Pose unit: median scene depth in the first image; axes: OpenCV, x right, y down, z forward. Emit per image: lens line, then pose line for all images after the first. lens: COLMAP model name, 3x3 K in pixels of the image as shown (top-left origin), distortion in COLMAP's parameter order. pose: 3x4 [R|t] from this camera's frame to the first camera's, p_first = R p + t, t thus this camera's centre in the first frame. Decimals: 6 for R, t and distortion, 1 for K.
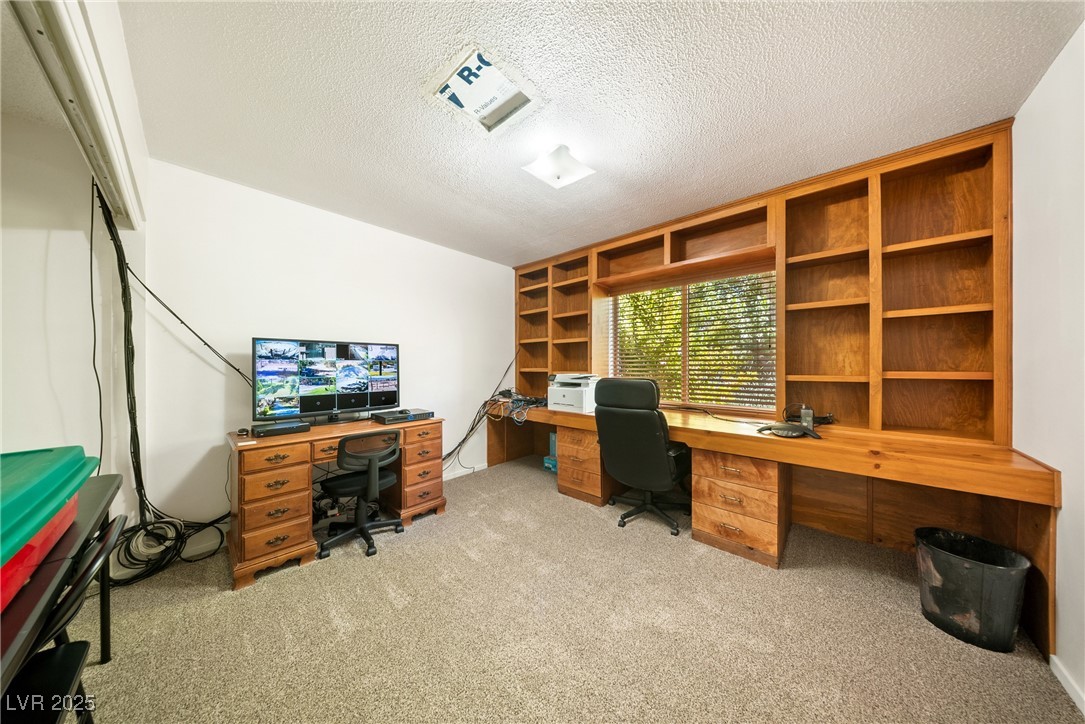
lens RADIAL K [[319.4, 0, 542.4], [0, 319.4, 364.1], [0, 0, 1]] dist [0.000294, -0.000297]
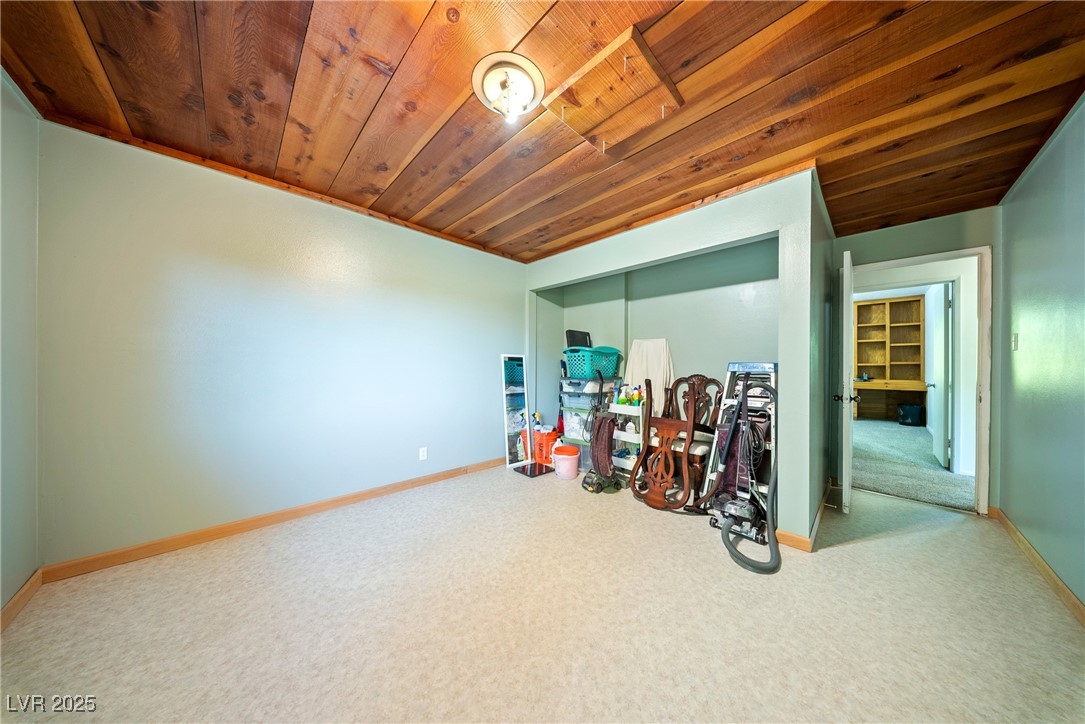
lens RADIAL K [[319.4, 0, 543.1], [0, 319.4, 363.9], [0, 0, 1]] dist [0.000294, -0.000297]
pose [[0.998624, -0.001810, -0.052414, -2.285412], [0.001891, 0.999997, 0.001487, 0.030658], [0.052412, -0.001584, 0.998624, -2.425158]]
